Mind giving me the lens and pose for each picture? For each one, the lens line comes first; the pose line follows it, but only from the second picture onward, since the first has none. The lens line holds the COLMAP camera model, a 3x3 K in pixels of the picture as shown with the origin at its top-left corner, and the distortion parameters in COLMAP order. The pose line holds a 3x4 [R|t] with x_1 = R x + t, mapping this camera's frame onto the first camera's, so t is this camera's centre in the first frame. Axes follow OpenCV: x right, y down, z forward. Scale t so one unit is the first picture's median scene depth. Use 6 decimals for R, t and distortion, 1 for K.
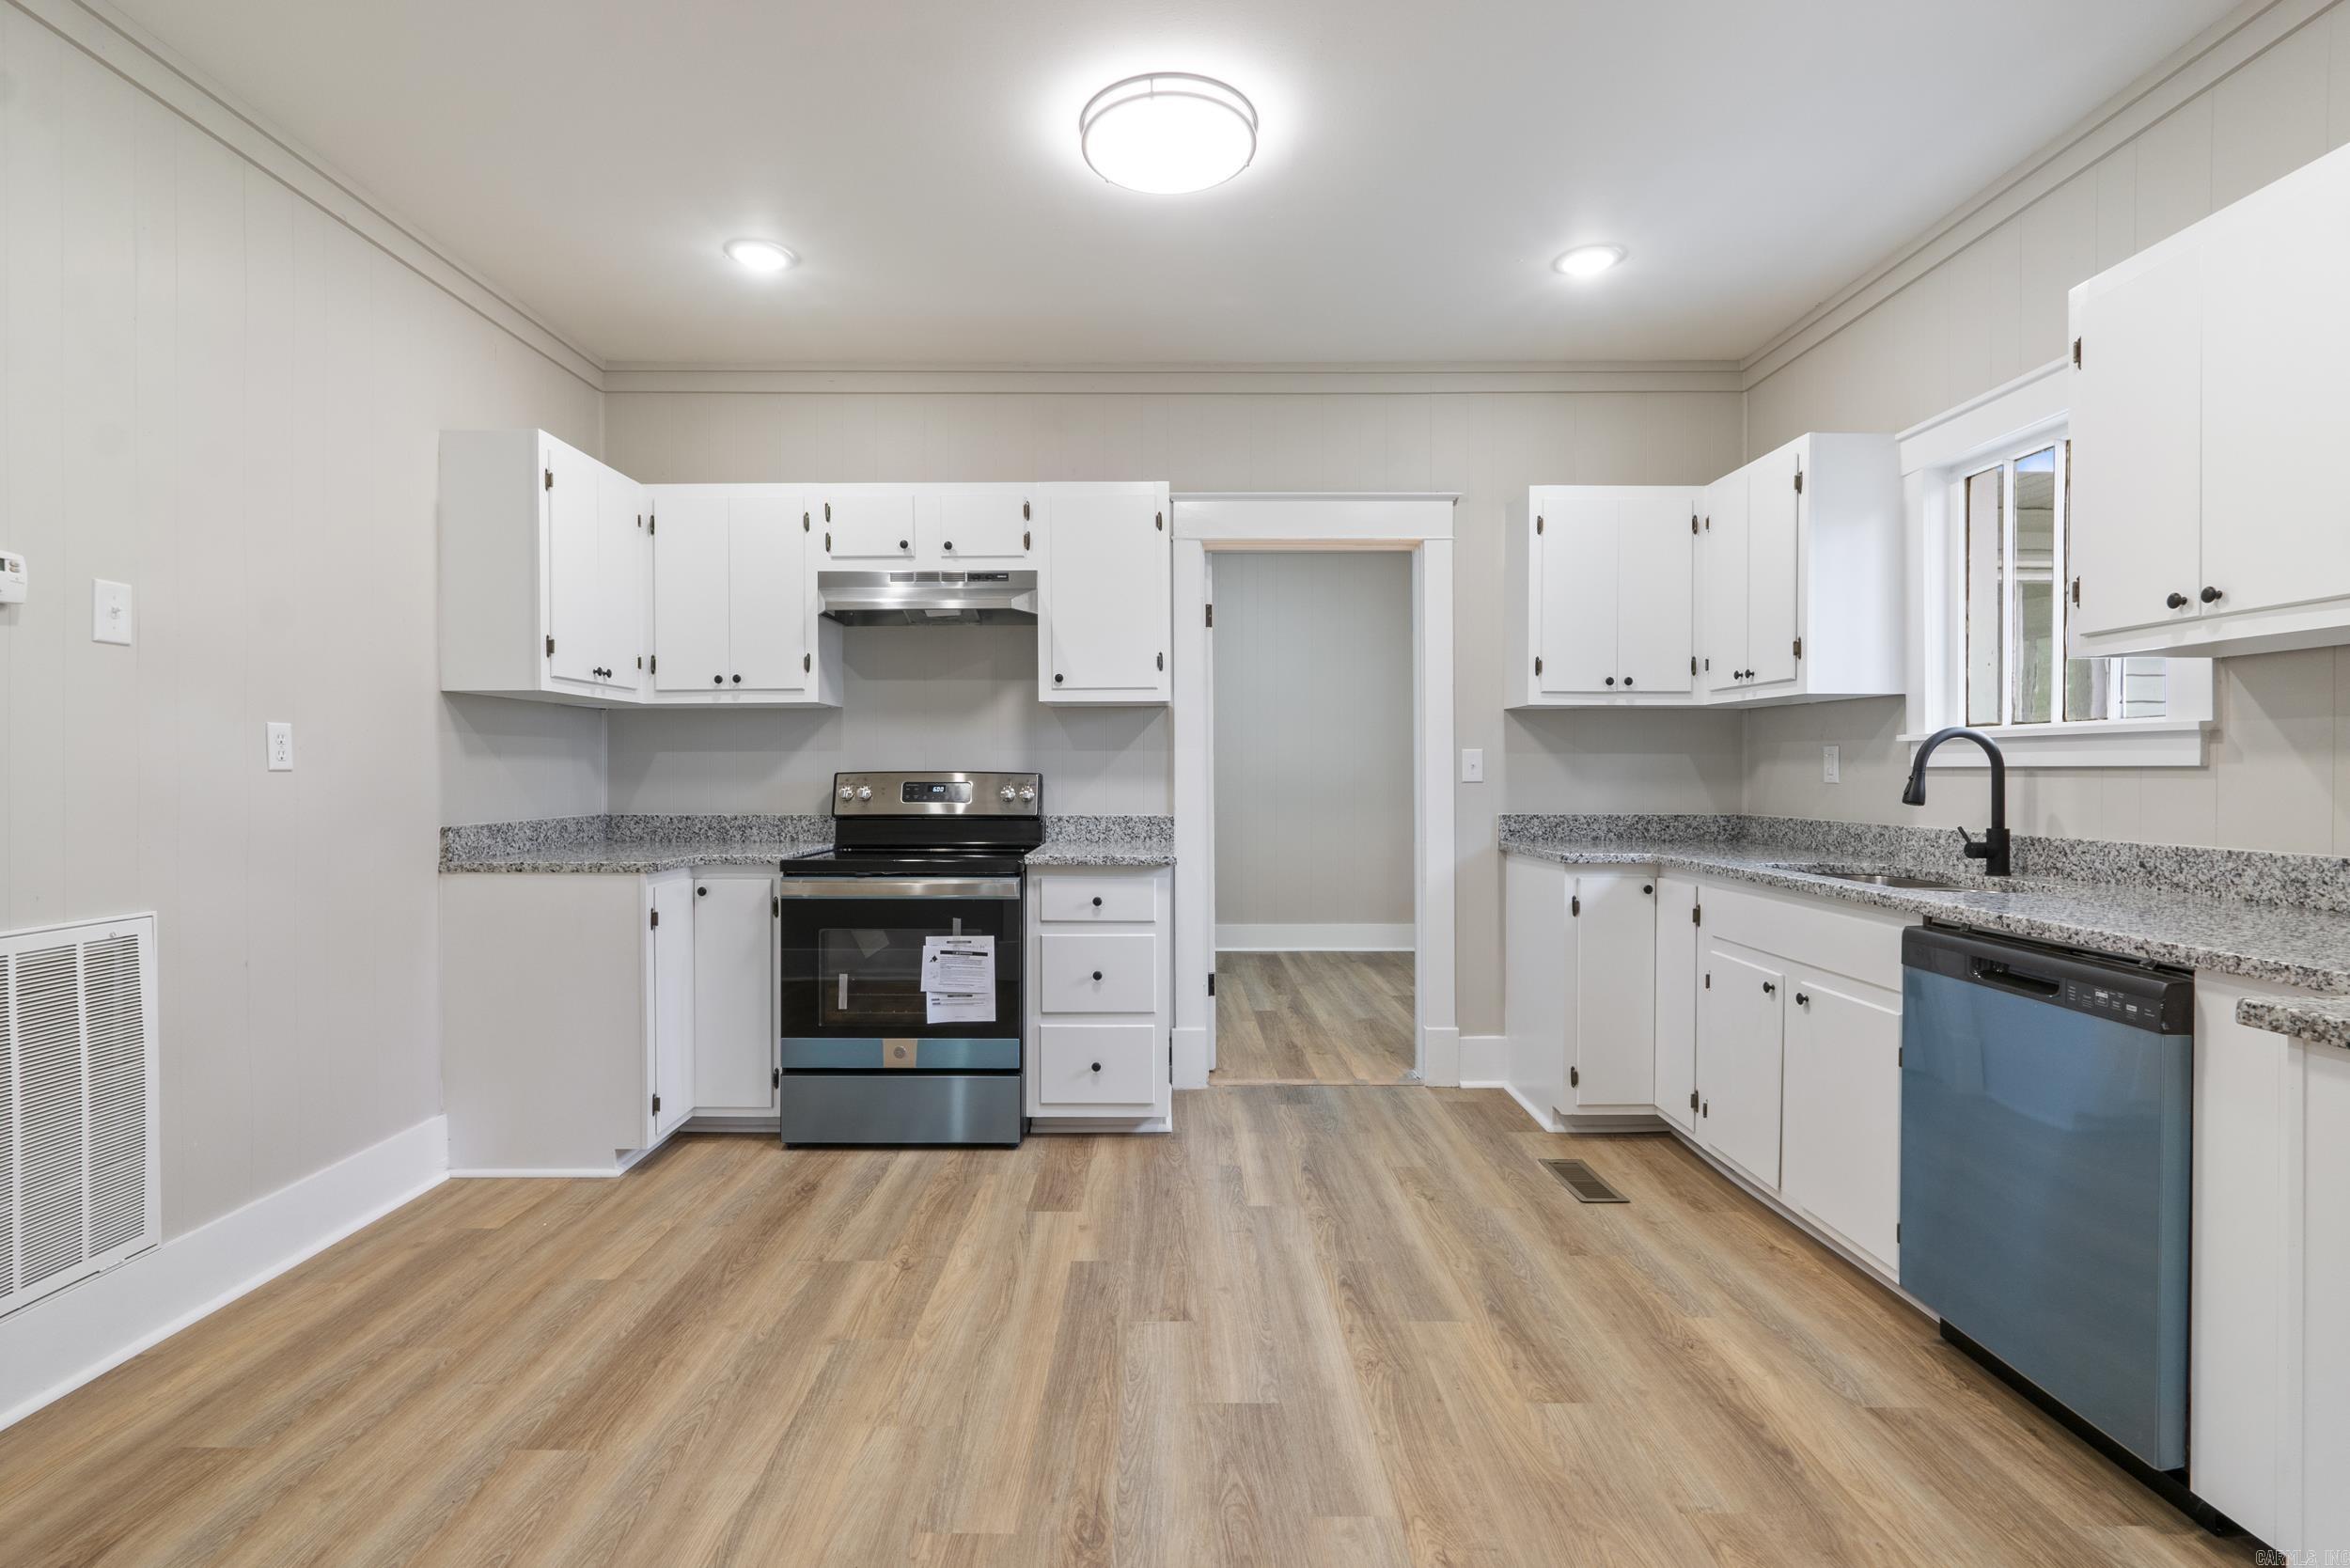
lens RADIAL K [[1094.1, 0, 1168.7], [0, 1094.1, 772.6], [0, 0, 1]] dist [-0.002507, 0.000545]
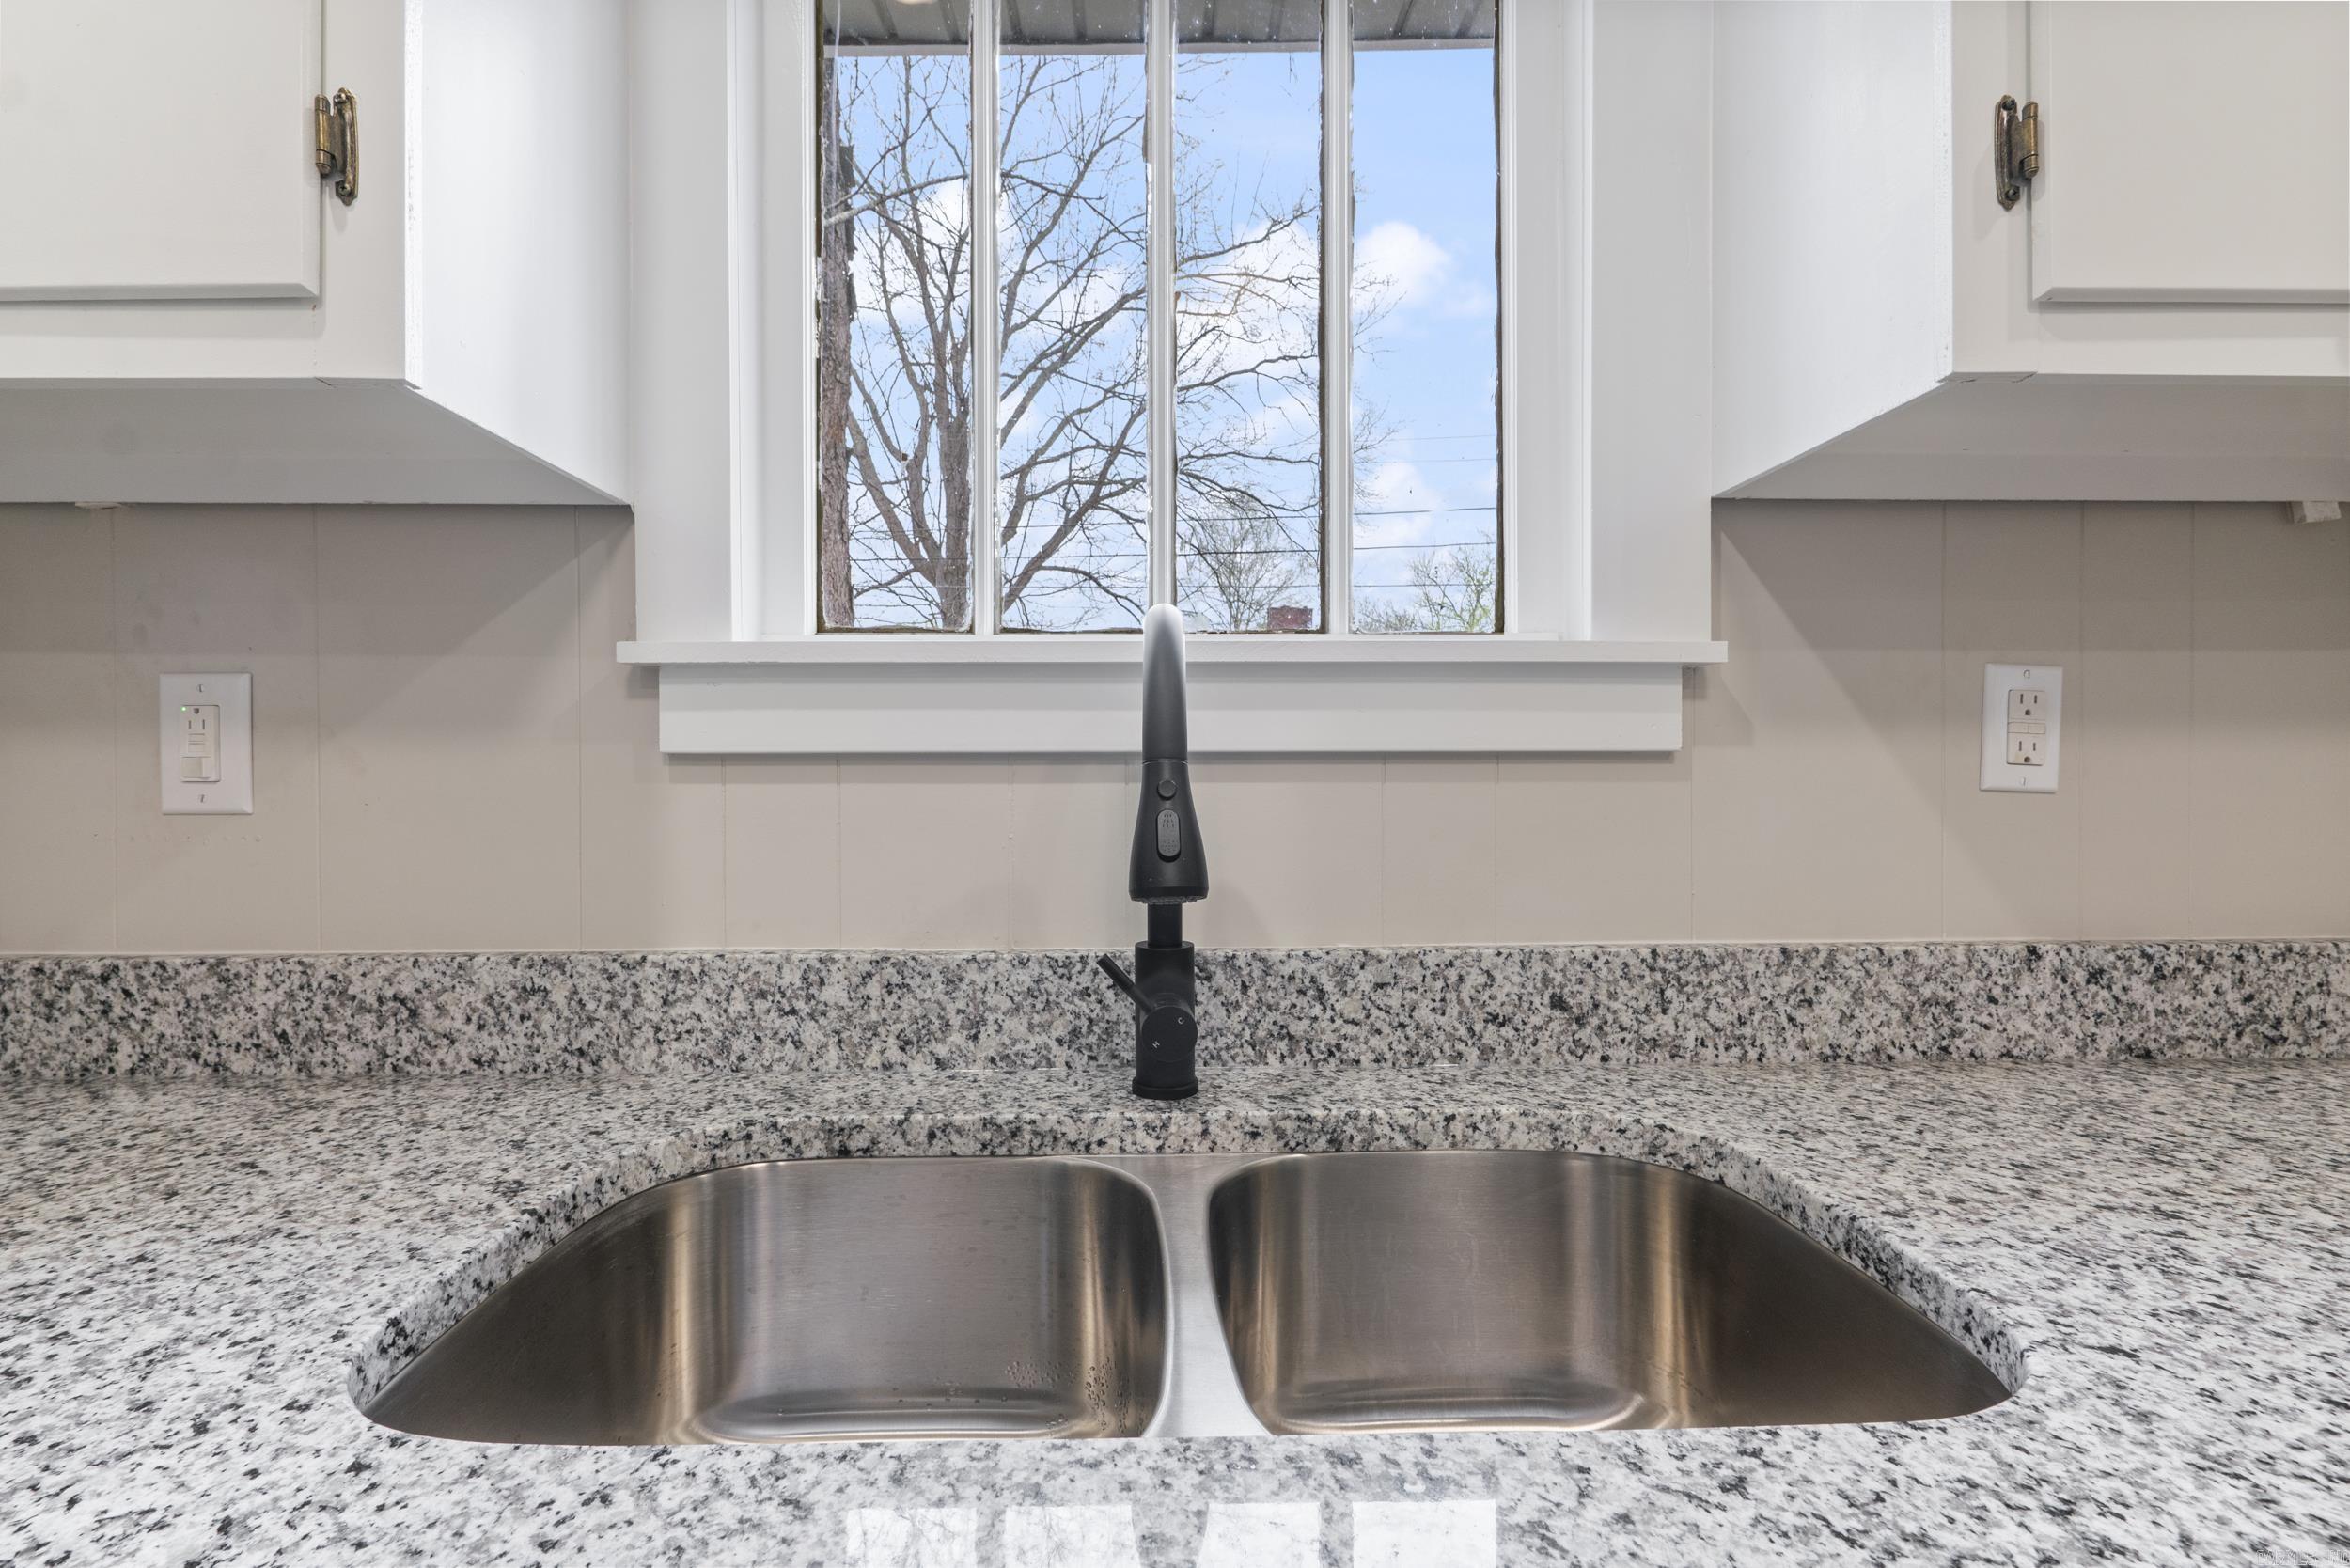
lens RADIAL K [[1080.9, 0, 1165.6], [0, 1080.9, 774.0], [0, 0, 1]] dist [-0.008436, -0.000156]
pose [[-0.013410, 0.001358, 0.999909, 0.377021], [0.004770, 0.999988, -0.001294, 0.001754], [-0.999899, 0.004752, -0.013416, 0.852339]]
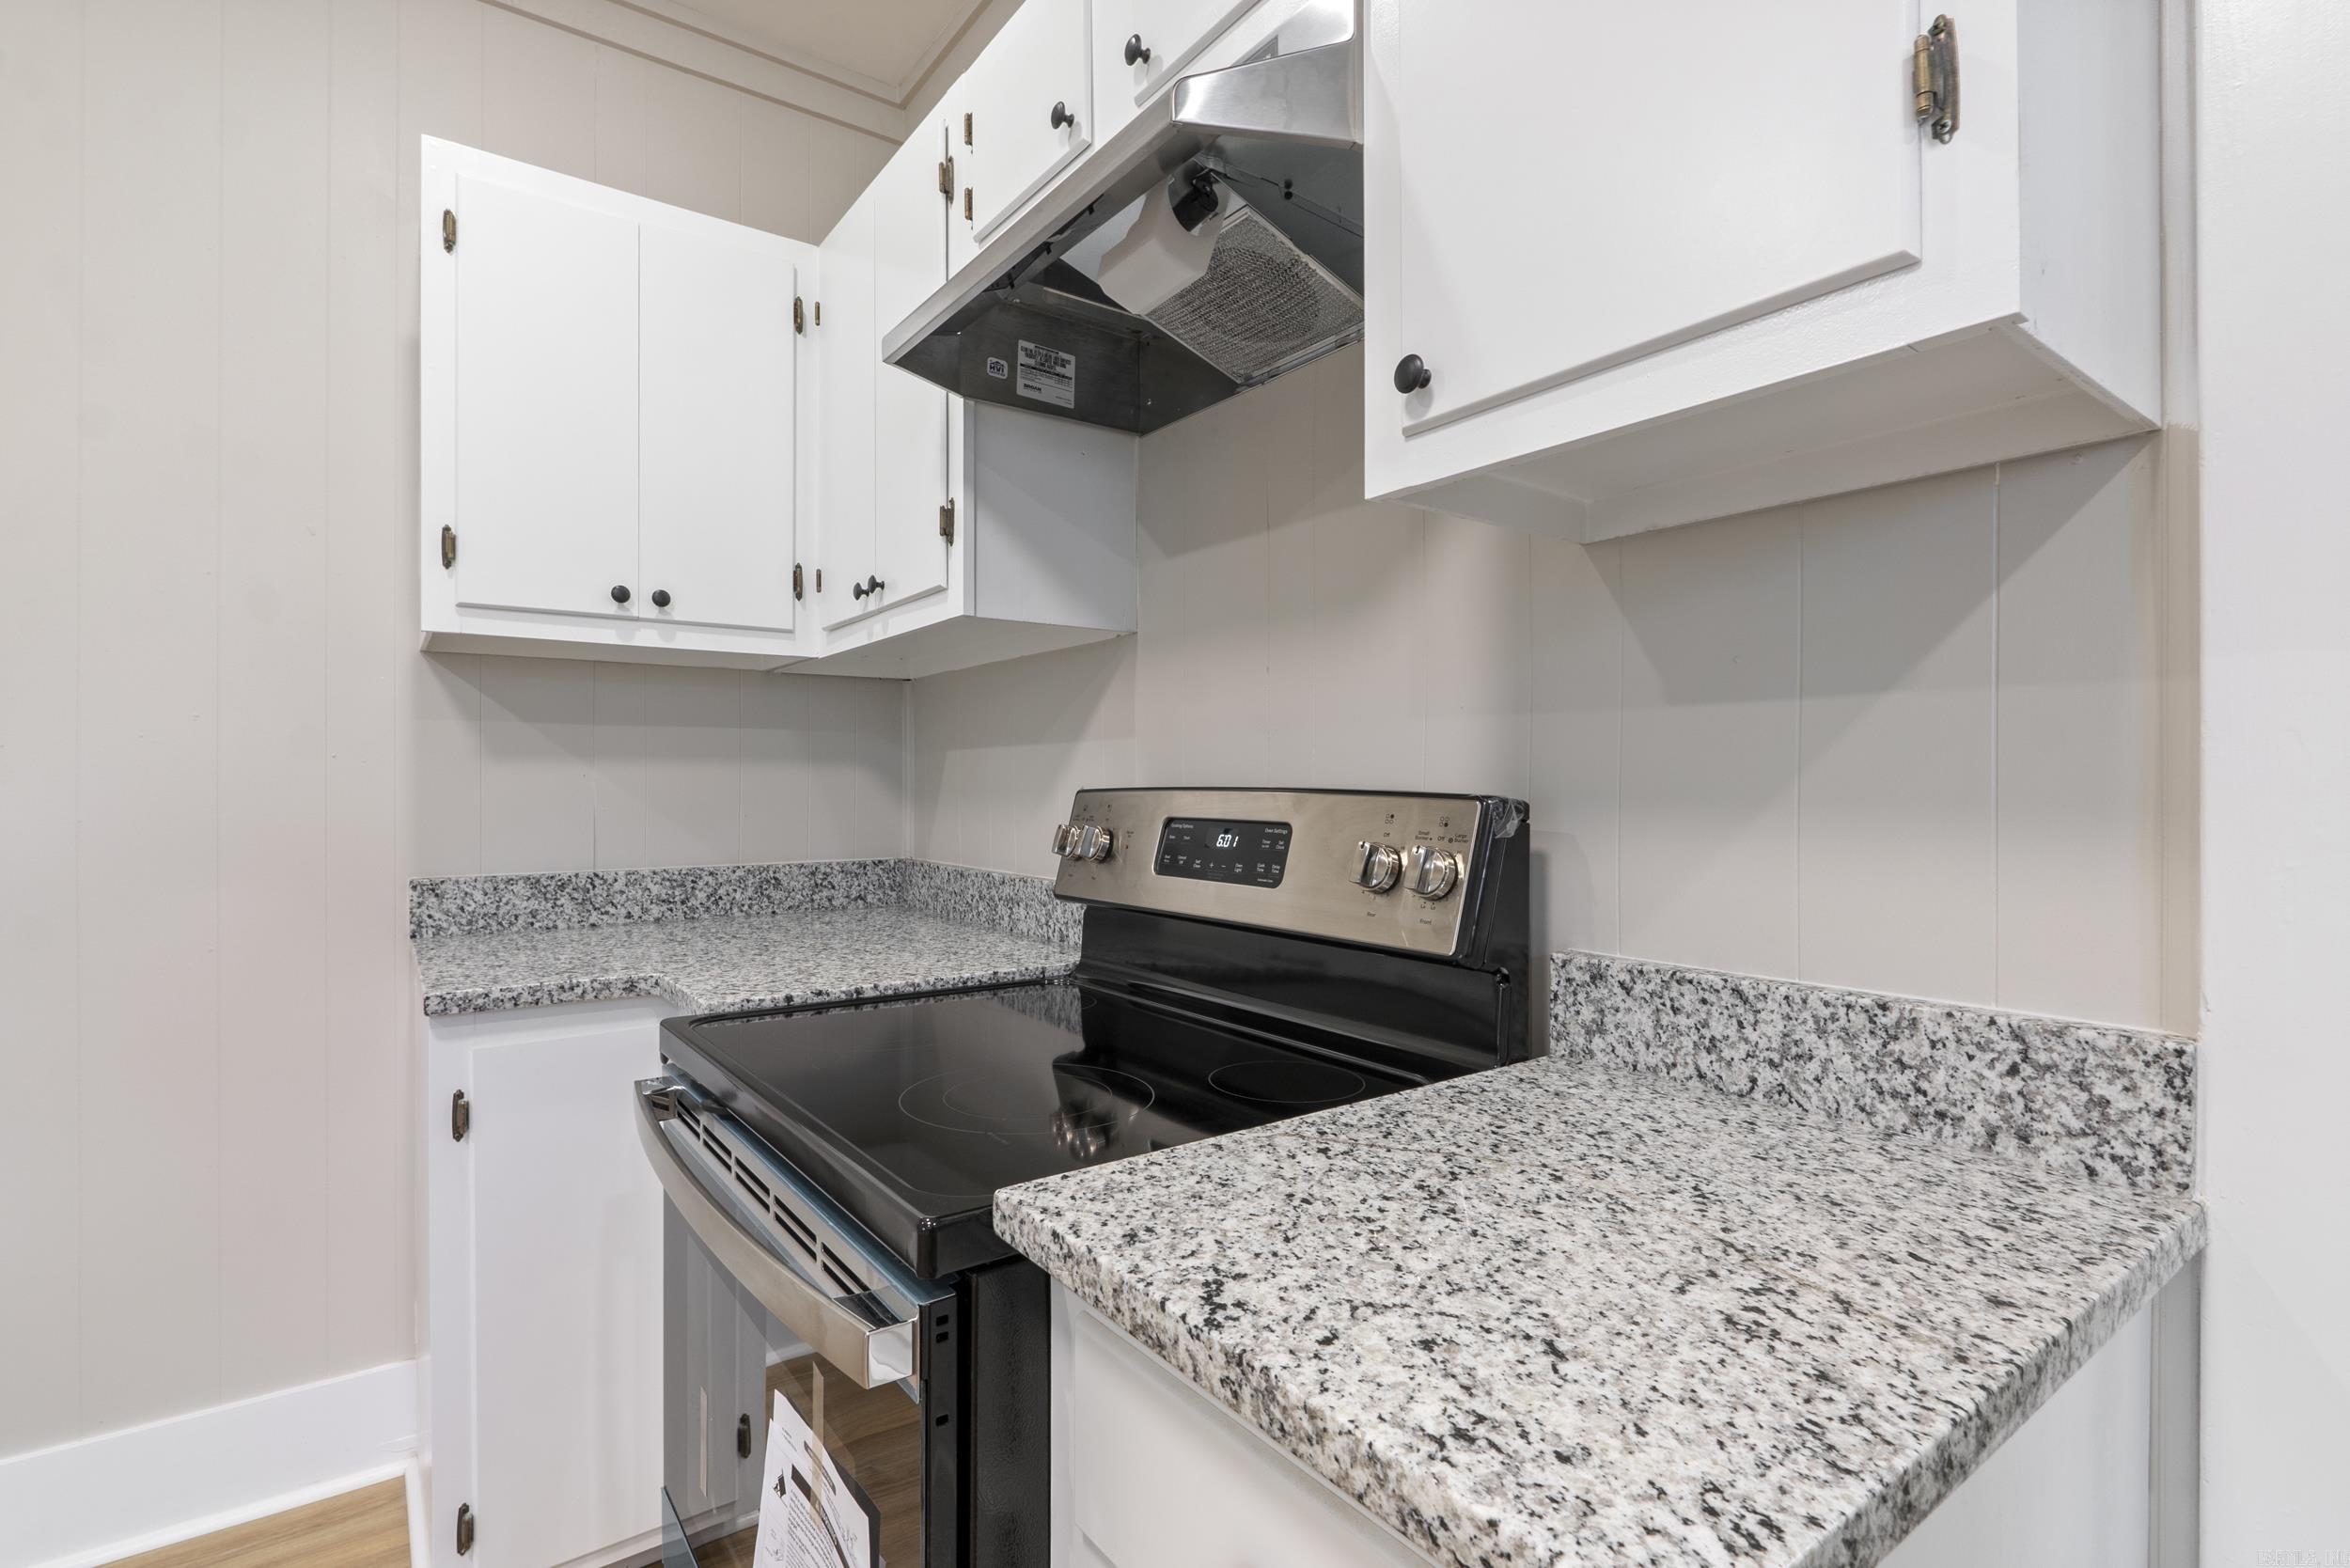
lens RADIAL K [[1097.4, 0, 1171.1], [0, 1097.4, 788.4], [0, 0, 1]] dist [-0.001923, -0.000042]
pose [[0.590595, 0.002695, -0.806964, 0.061686], [-0.002804, 0.999995, 0.001287, -0.001448], [0.806963, 0.001503, 0.590600, 0.964864]]
